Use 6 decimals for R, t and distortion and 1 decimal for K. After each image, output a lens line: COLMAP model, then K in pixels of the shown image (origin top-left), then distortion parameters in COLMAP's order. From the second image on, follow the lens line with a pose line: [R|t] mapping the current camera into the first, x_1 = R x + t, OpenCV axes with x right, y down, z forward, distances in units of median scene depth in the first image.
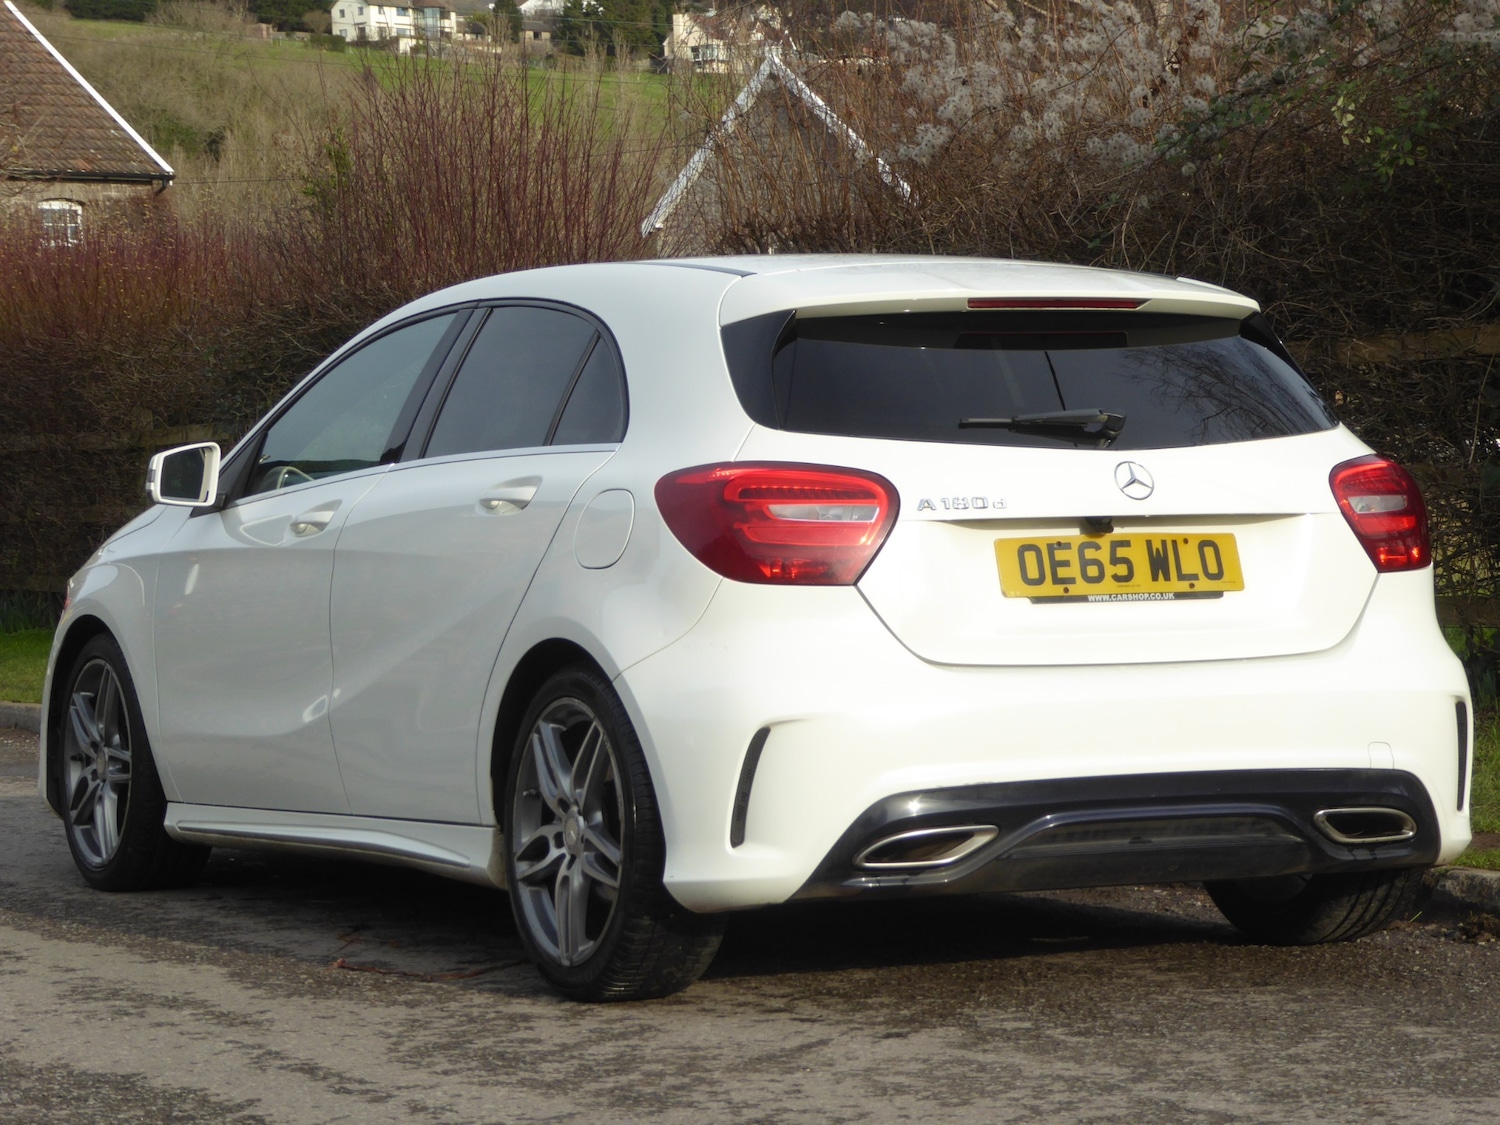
lens RADIAL K [[3827.7, 0, 777.2], [0, 3827.7, 561.1], [0, 0, 1]] dist [0.273585, -0.928774]
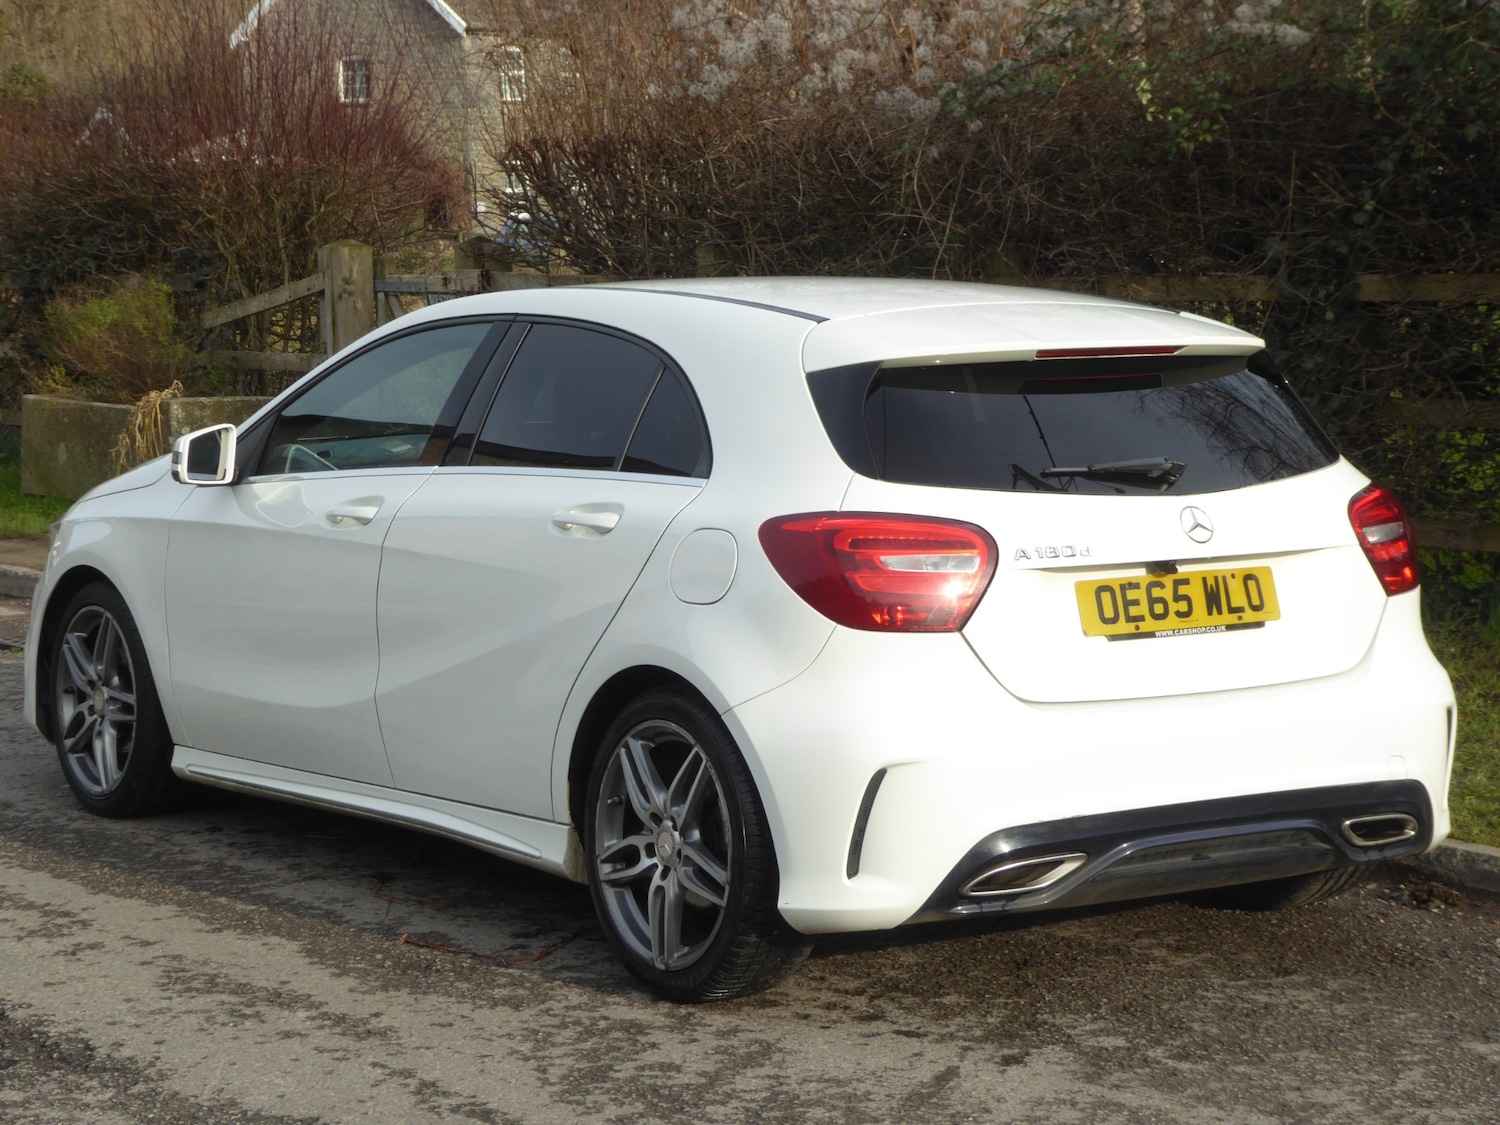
lens RADIAL K [[3098.7, 0, 750.0], [0, 3098.7, 562.5], [0, 0, 1]] dist [0.186607, -0.416190]
pose [[0.992671, -0.000114, 0.120848, -0.136013], [-0.008688, 0.997345, 0.072302, -0.071665], [-0.120535, -0.072822, 0.990034, 0.144578]]
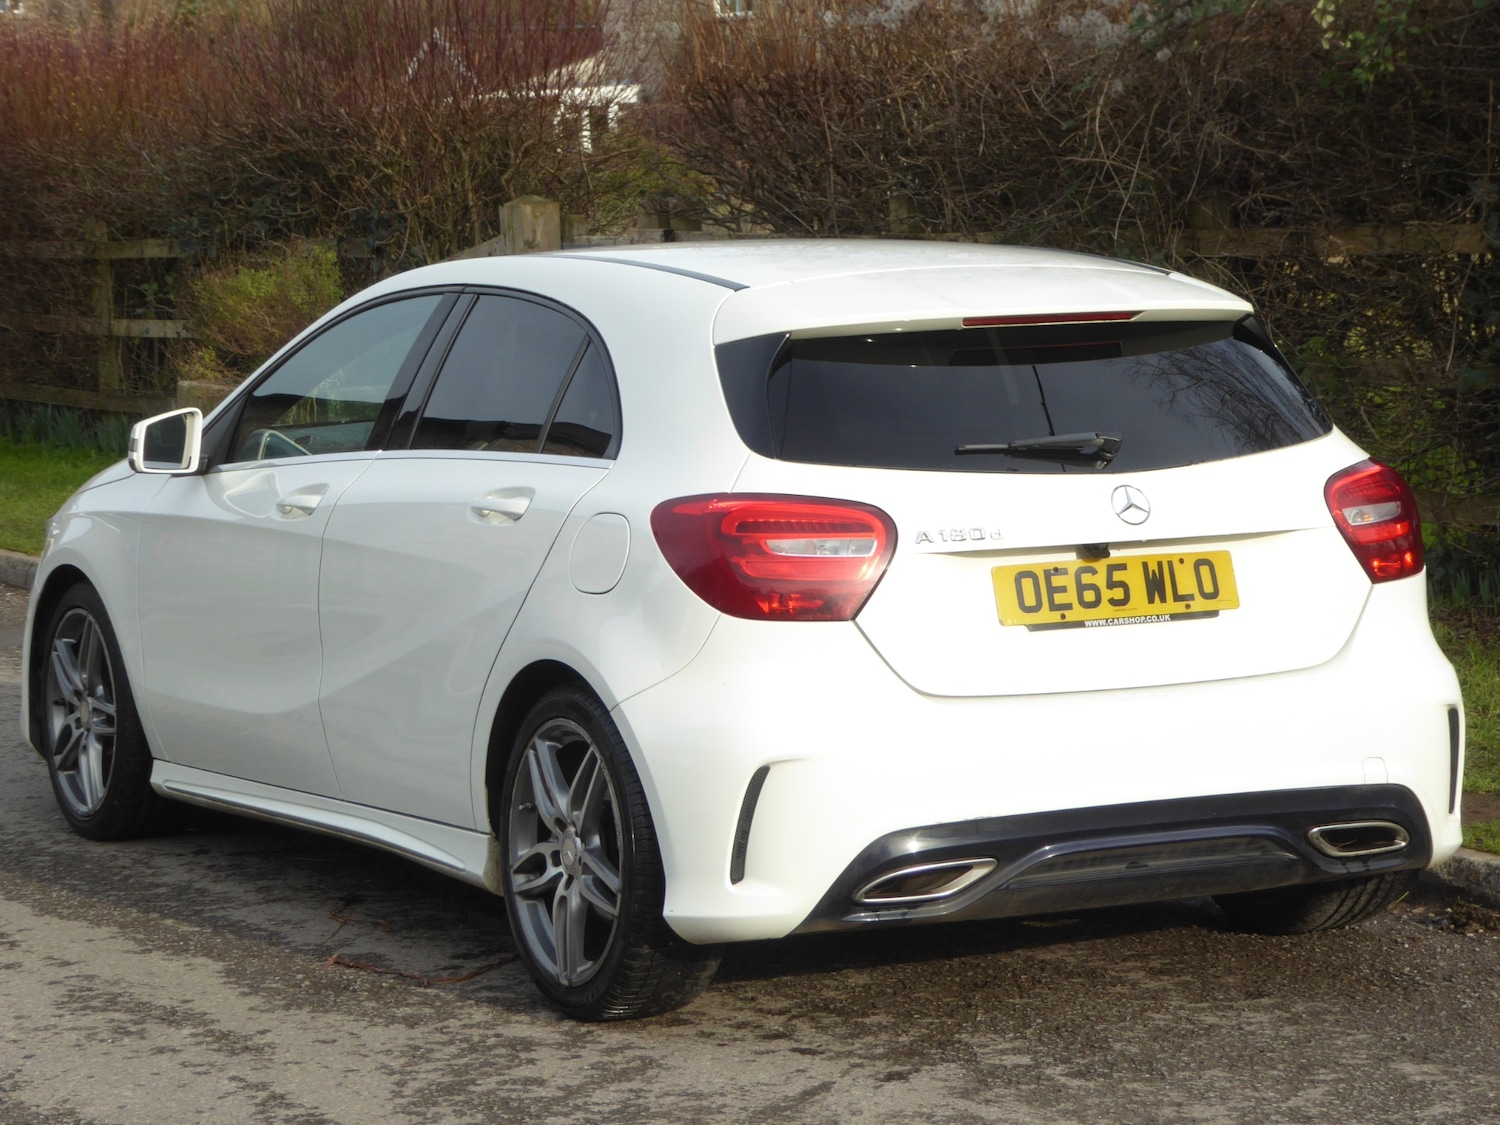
lens RADIAL K [[3827.7, 0, 777.2], [0, 3827.7, 561.1], [0, 0, 1]] dist [0.273585, -0.928774]
pose [[0.999900, -0.005753, 0.012940, -0.011824], [0.004867, 0.997708, 0.067498, -0.073238], [-0.013299, -0.067428, 0.997635, 0.004214]]
